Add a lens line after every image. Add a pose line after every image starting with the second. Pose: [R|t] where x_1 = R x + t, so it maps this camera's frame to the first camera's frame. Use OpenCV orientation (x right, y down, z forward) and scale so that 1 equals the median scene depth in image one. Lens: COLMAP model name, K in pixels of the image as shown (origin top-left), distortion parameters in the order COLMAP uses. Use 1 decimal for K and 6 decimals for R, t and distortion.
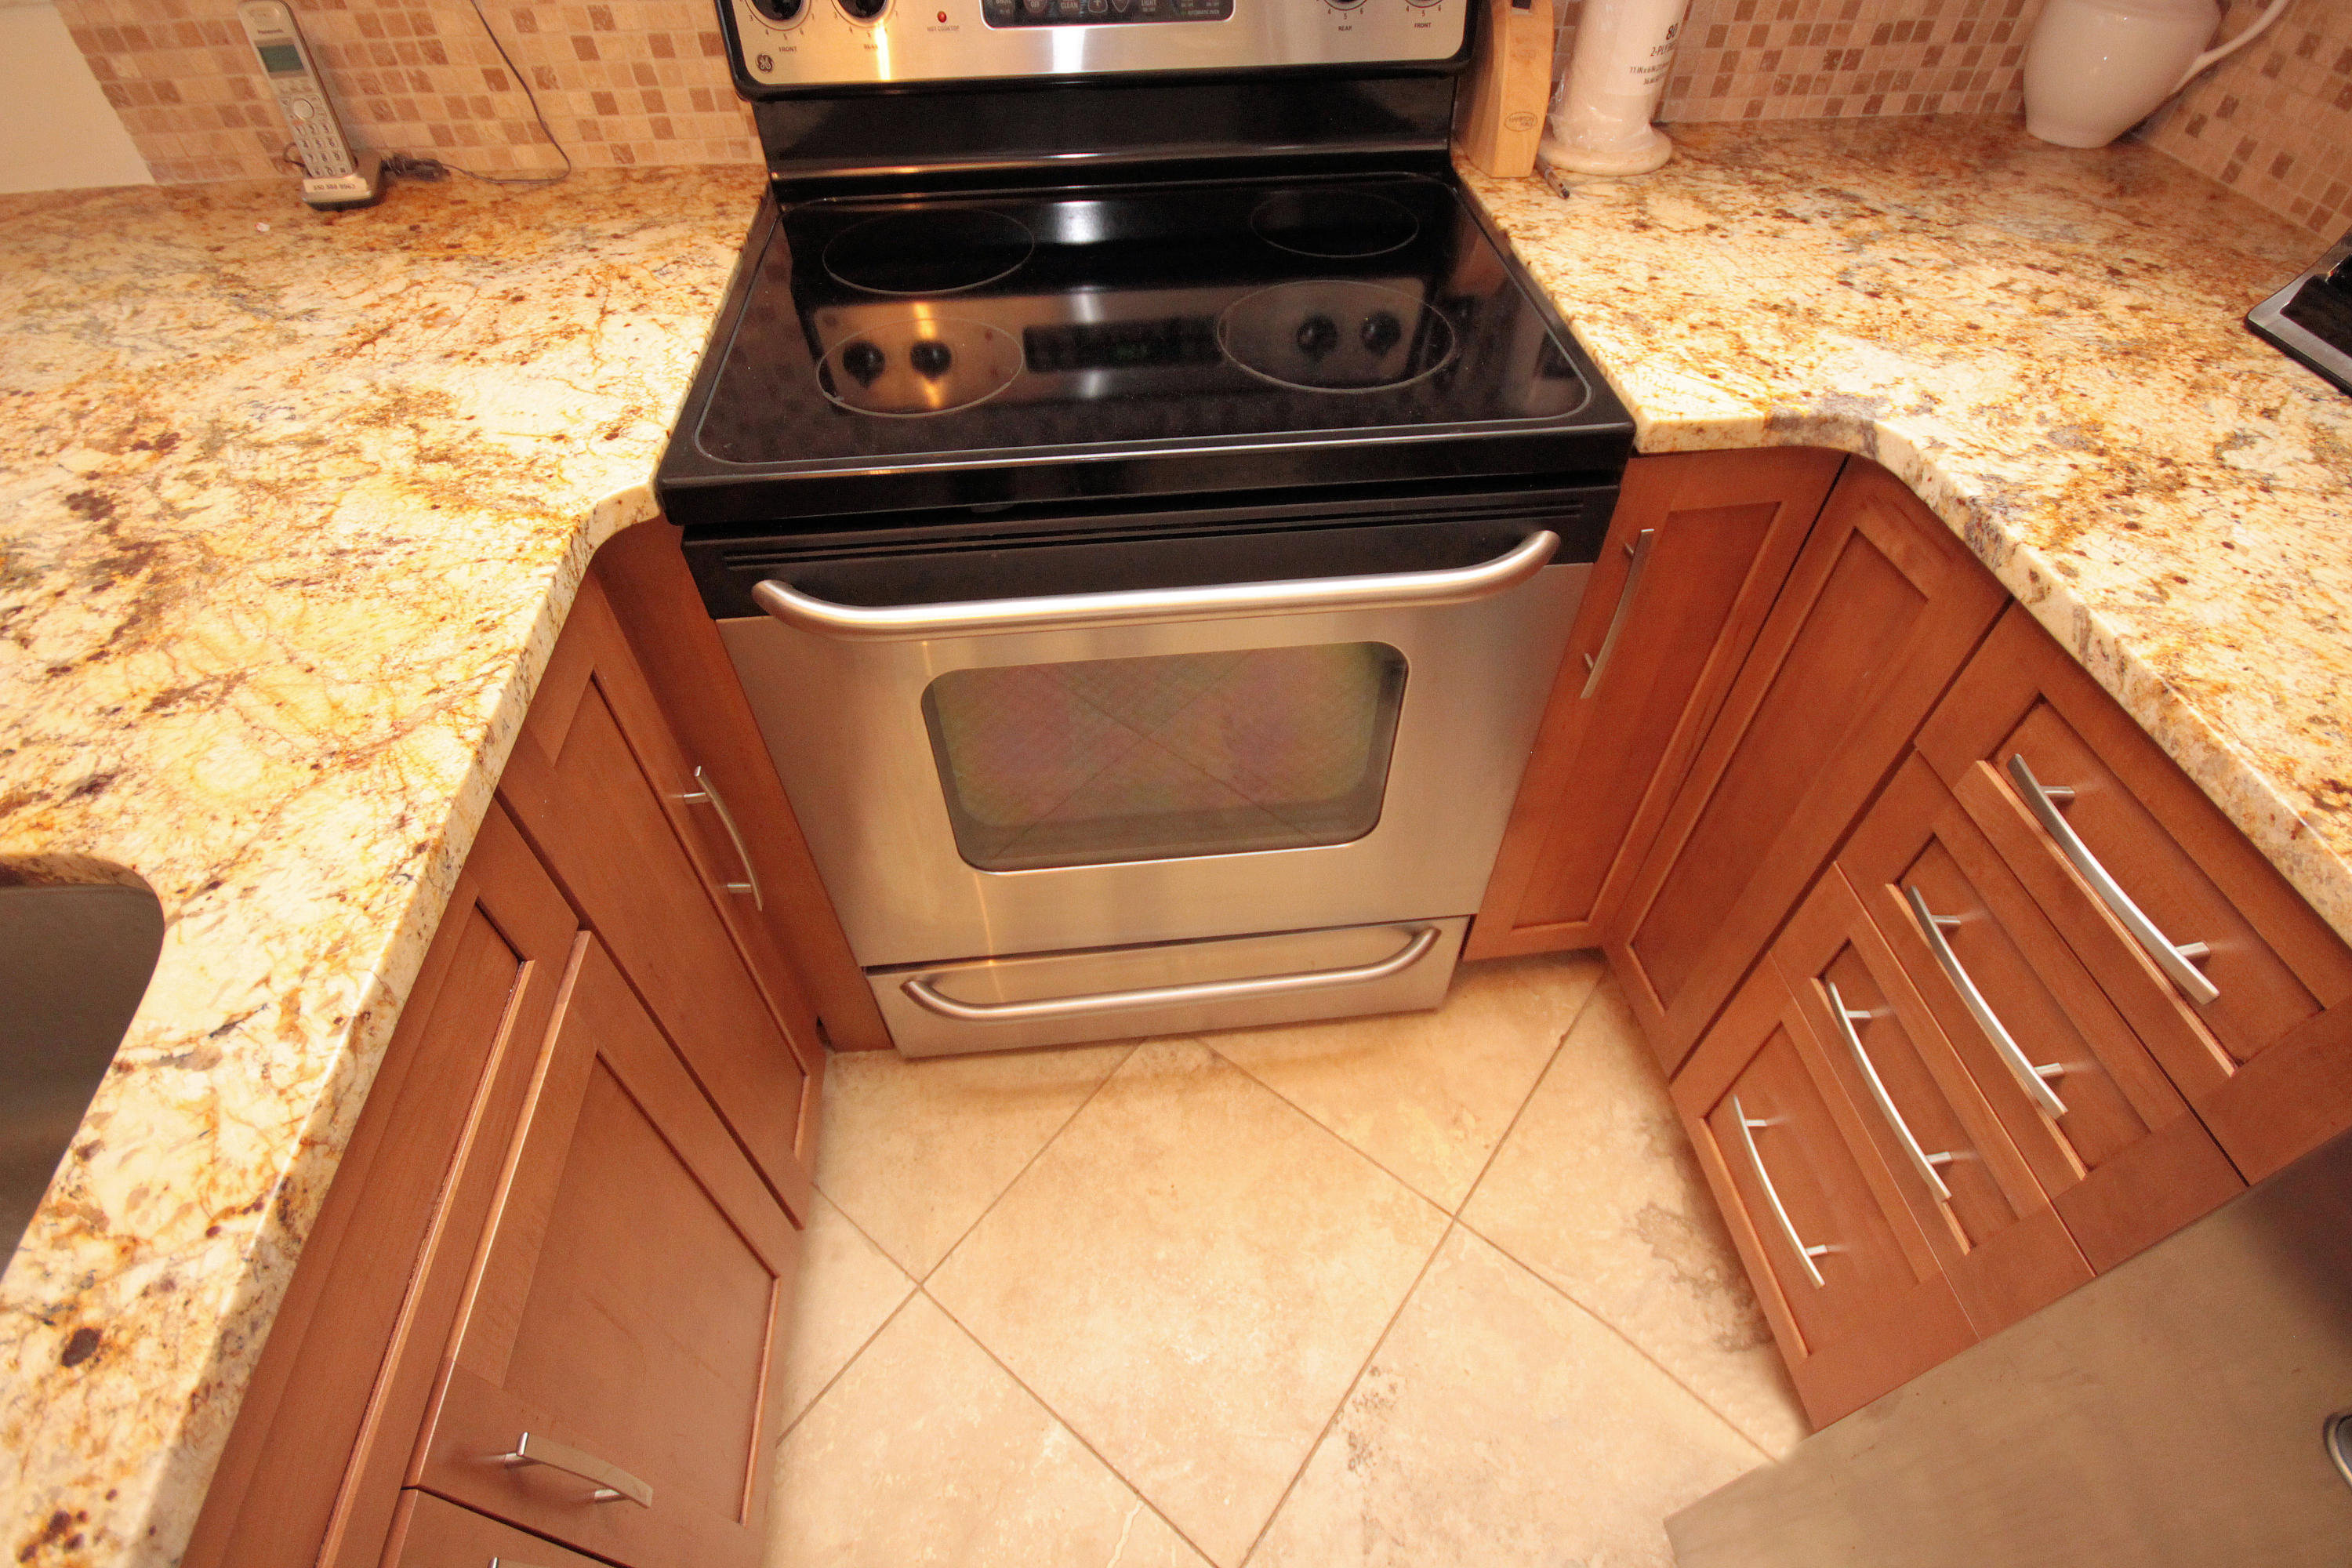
lens RADIAL K [[1100.2, 0, 1187.7], [0, 1100.2, 786.9], [0, 0, 1]] dist [0.011555, -0.015062]
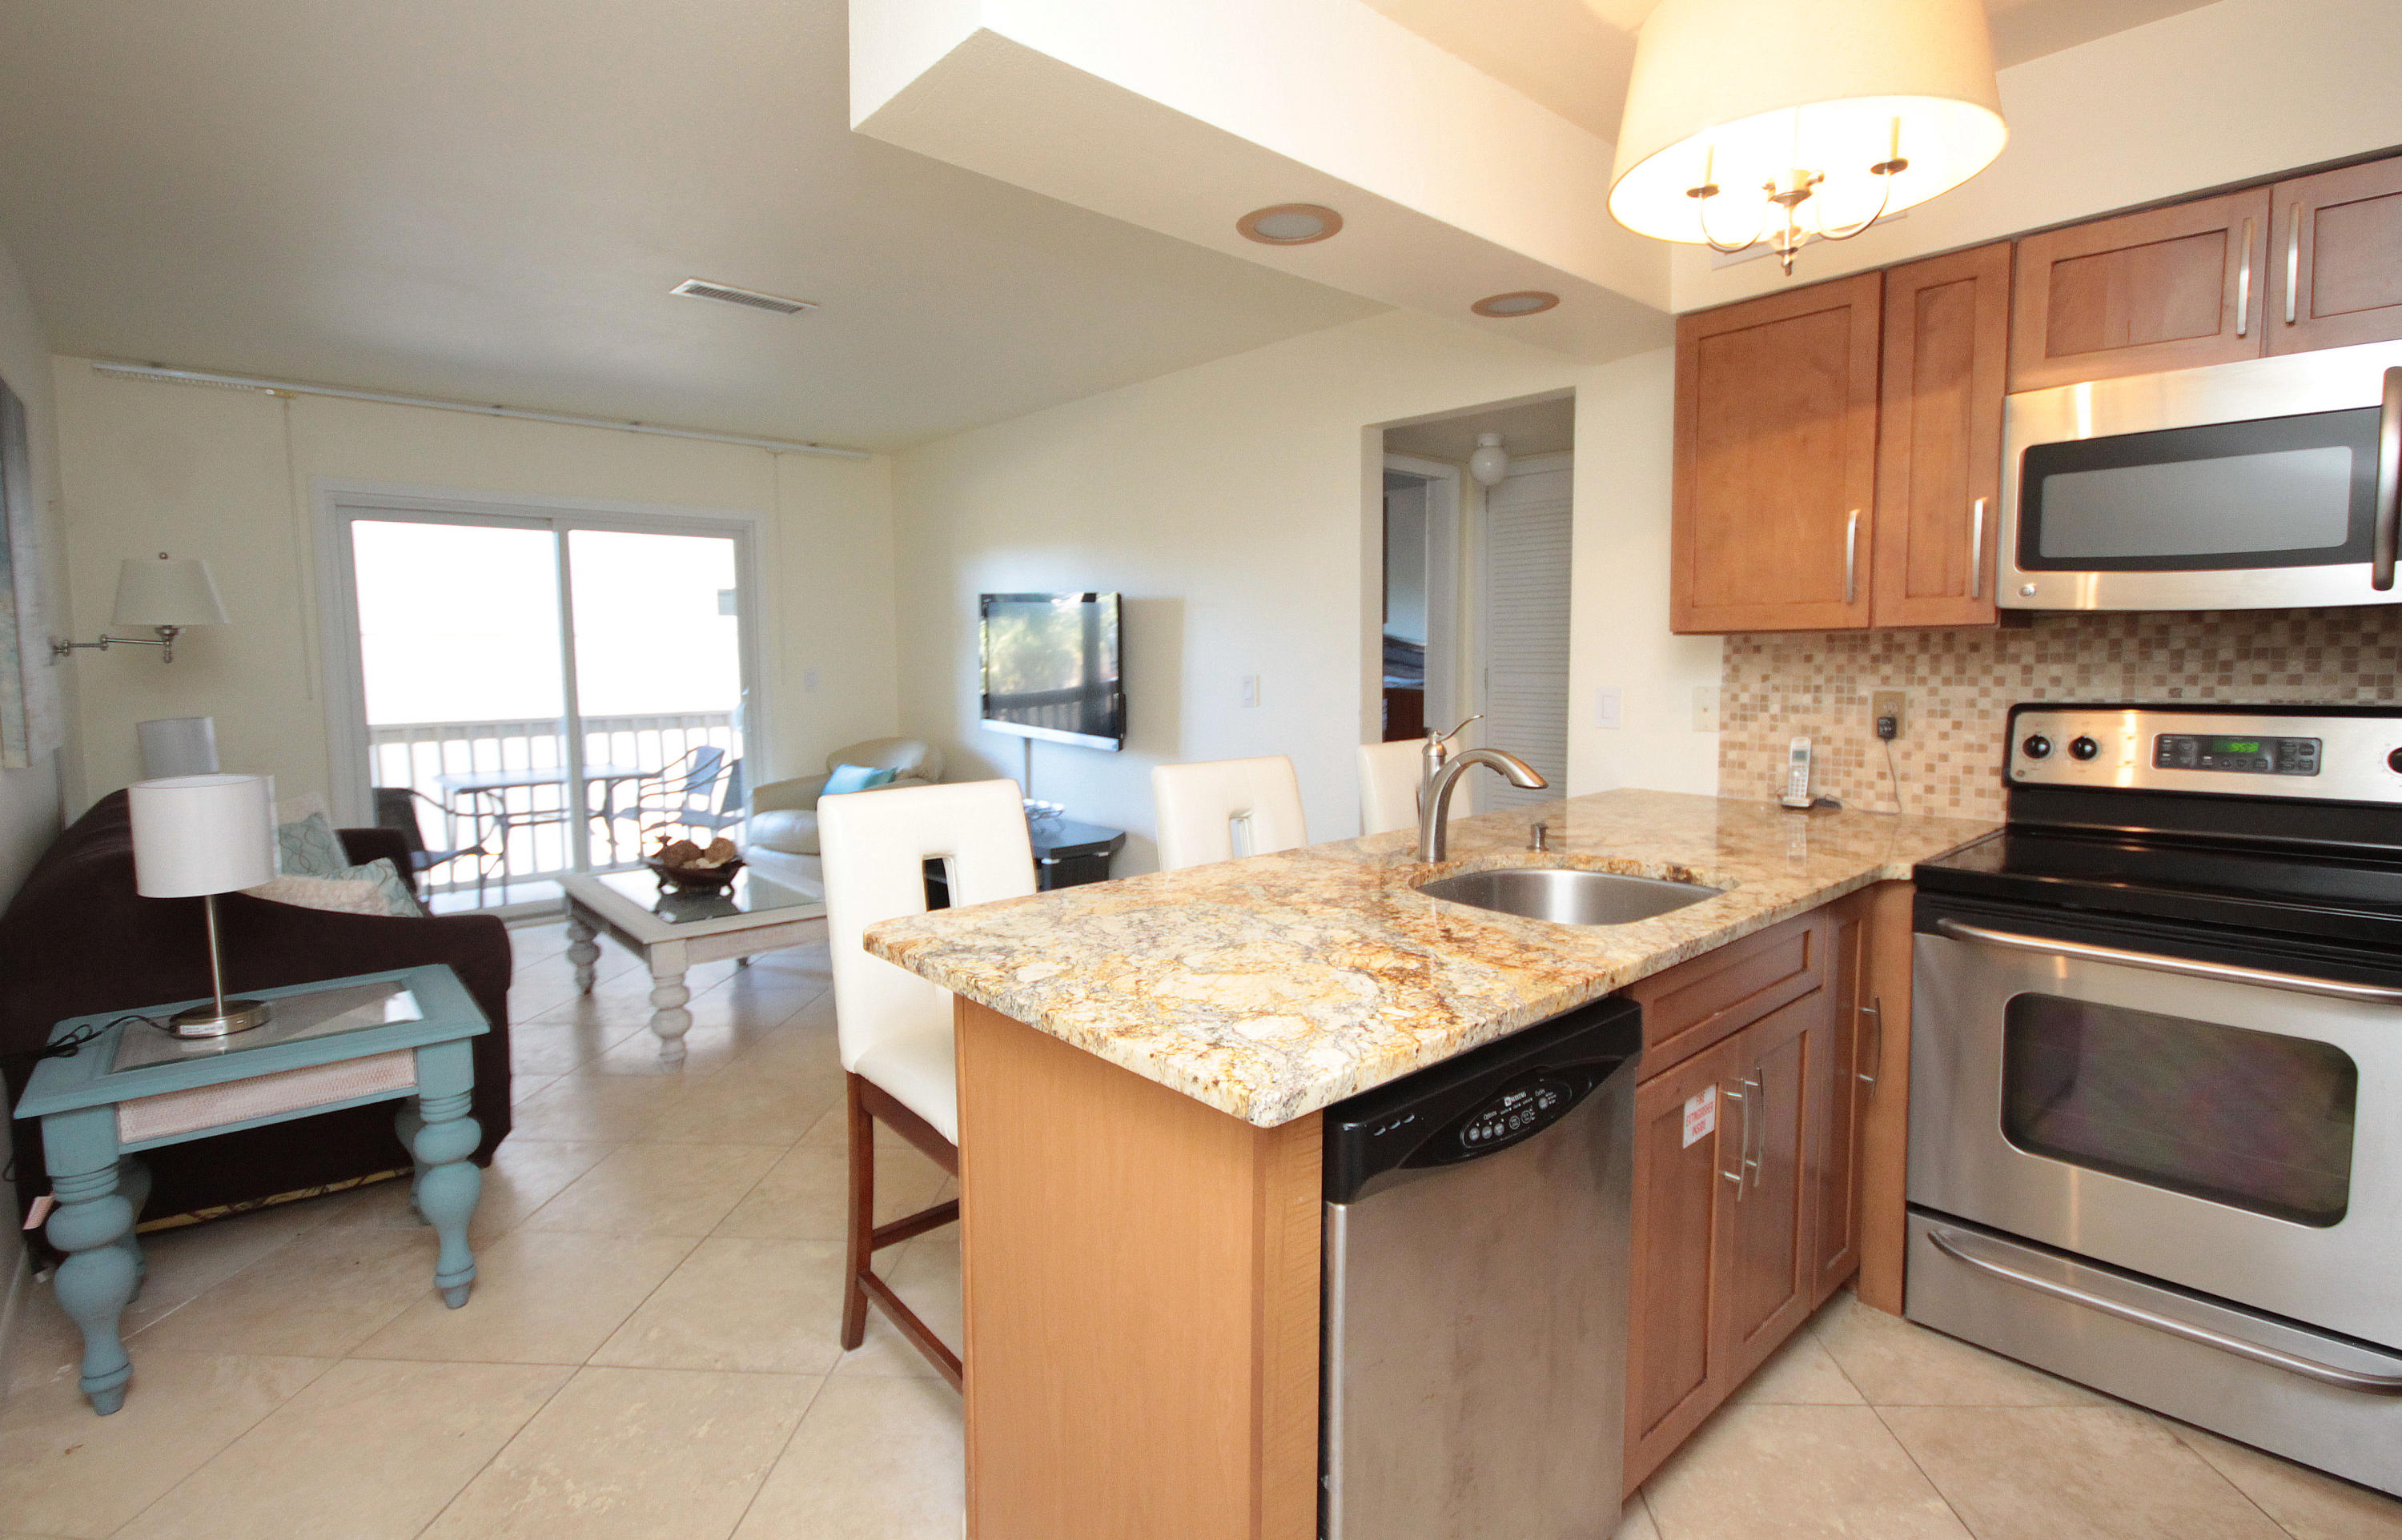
lens RADIAL K [[1136.3, 0, 1211.5], [0, 1136.3, 759.6], [0, 0, 1]] dist [0.000475, 0.000021]
pose [[0.574947, 0.062923, -0.815767, 0.491228], [-0.598417, 0.712278, -0.366820, 1.027963], [0.557972, 0.699071, 0.447177, -0.850907]]
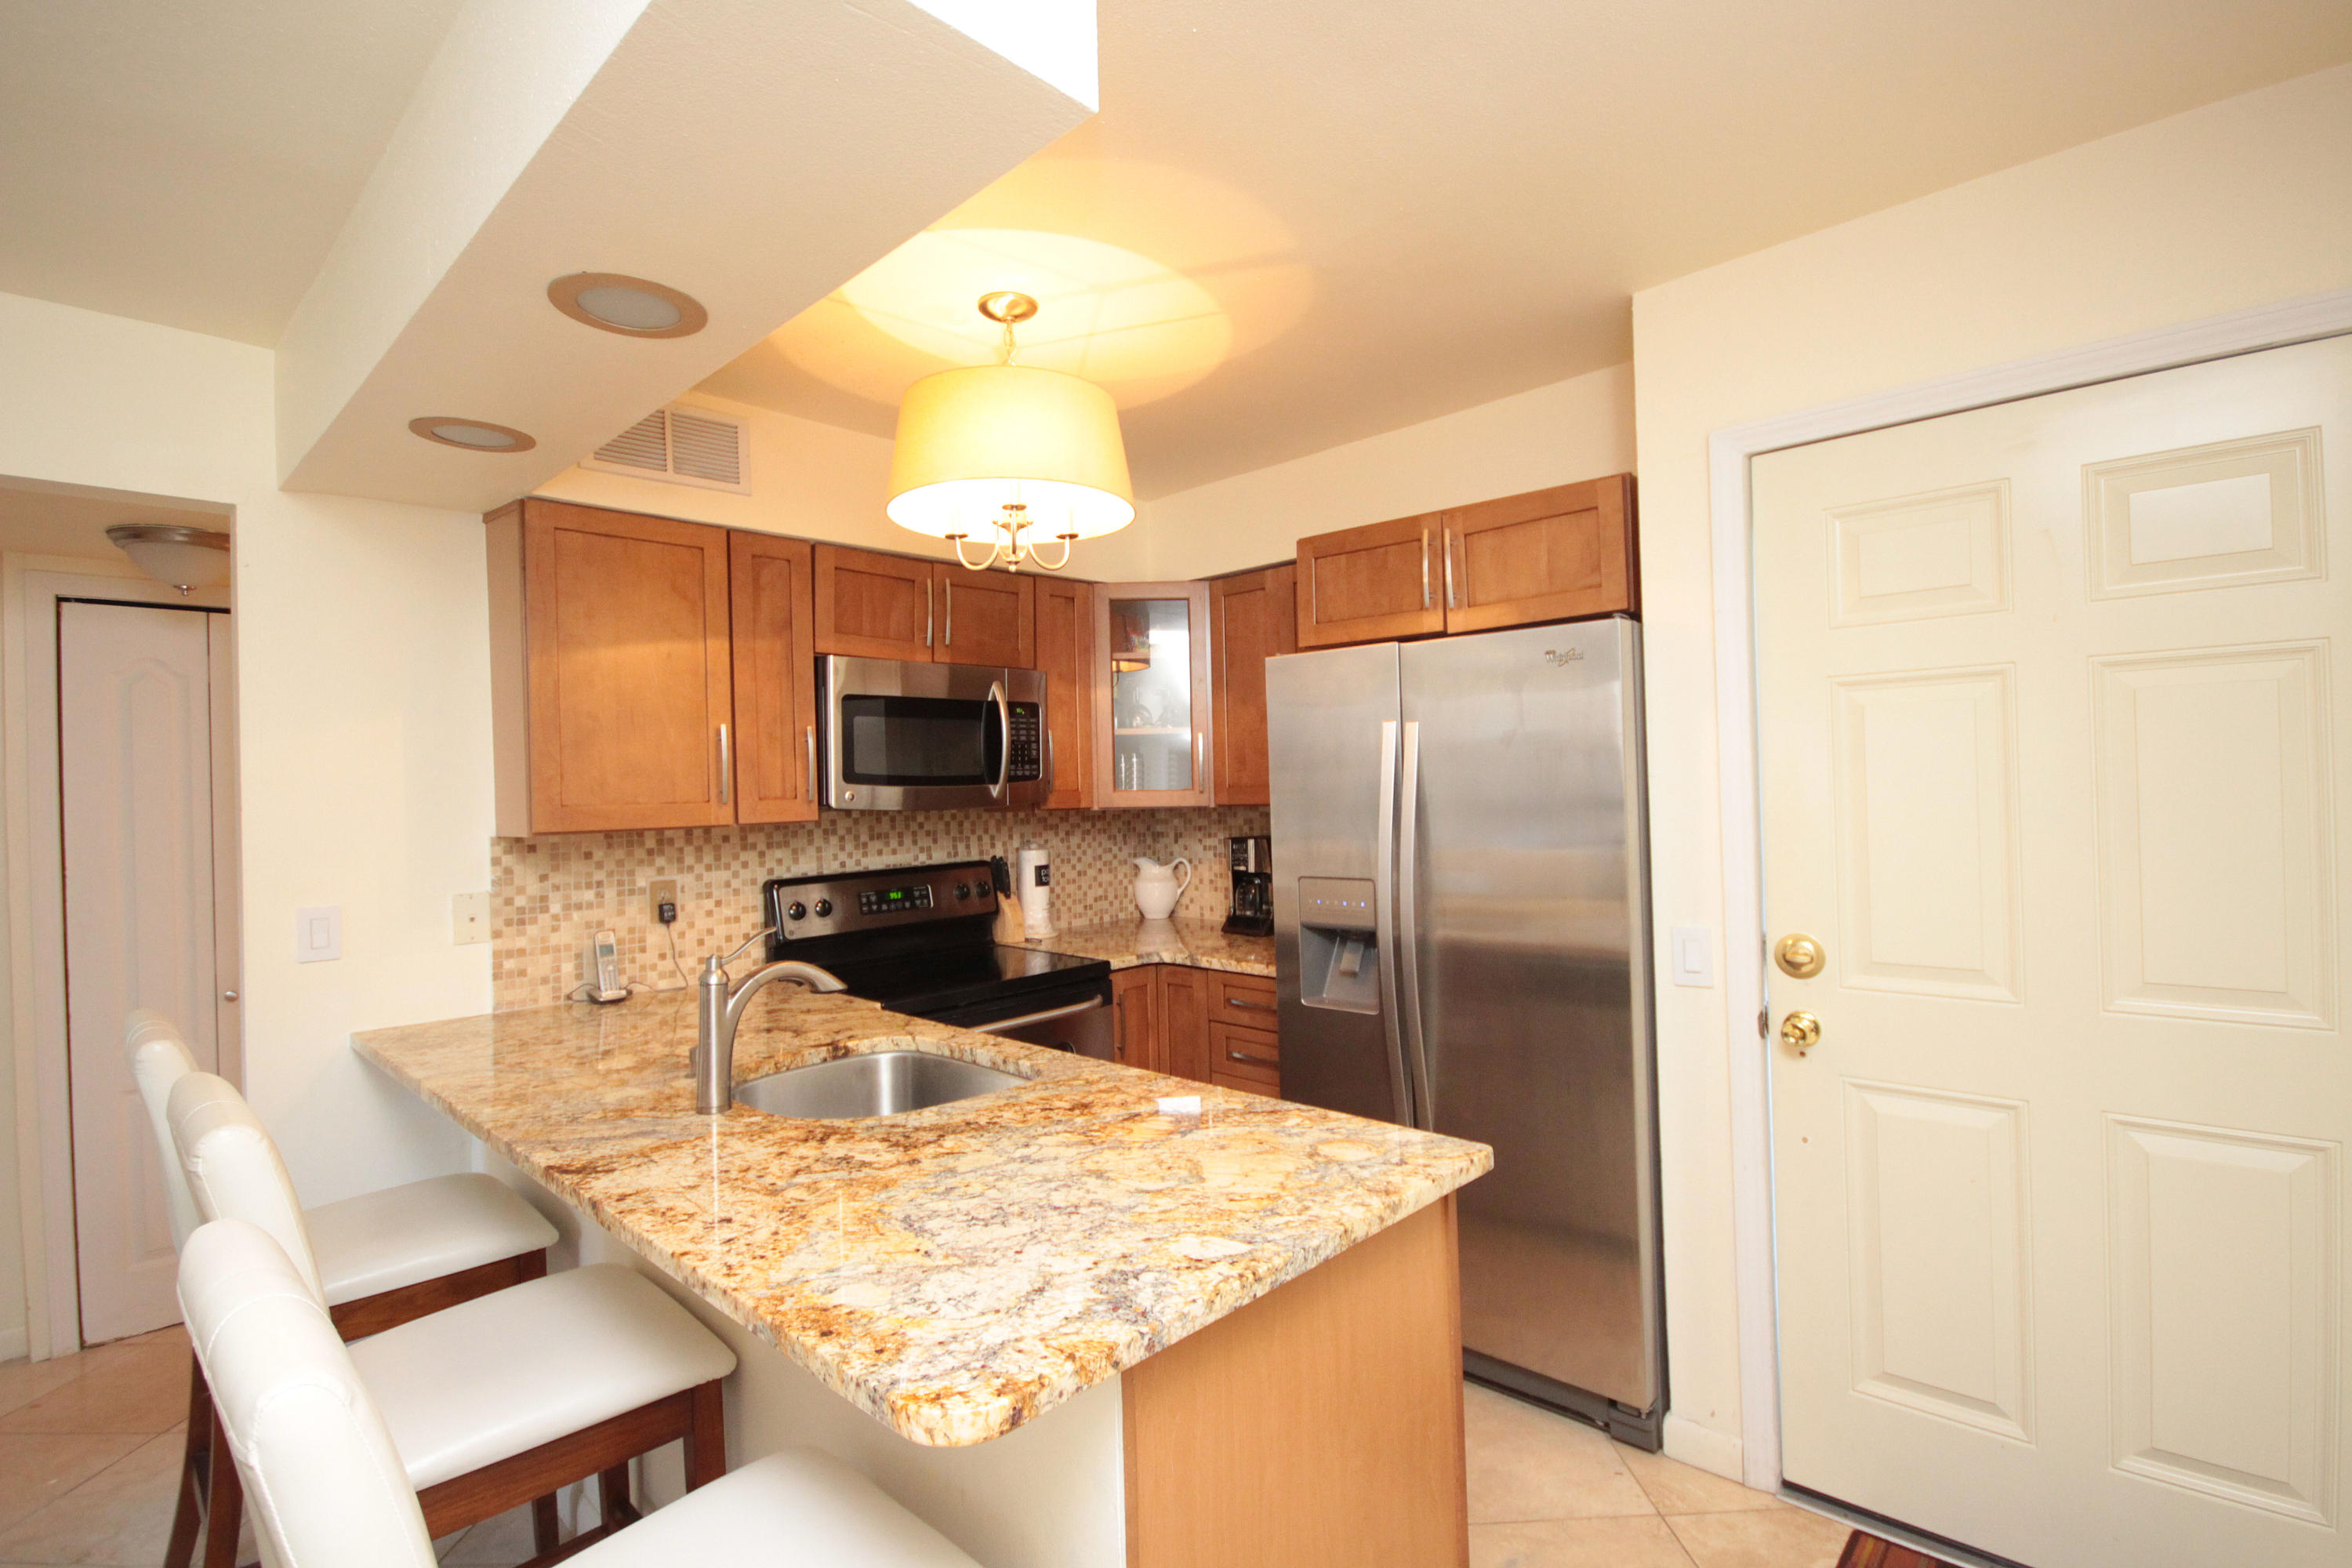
lens RADIAL K [[1100.2, 0, 1187.7], [0, 1100.2, 786.9], [0, 0, 1]] dist [0.011555, -0.015062]
pose [[0.763888, -0.027093, 0.644780, -1.328950], [0.501891, 0.653016, -0.567164, 1.145085], [-0.405686, 0.756859, 0.512429, -1.083135]]
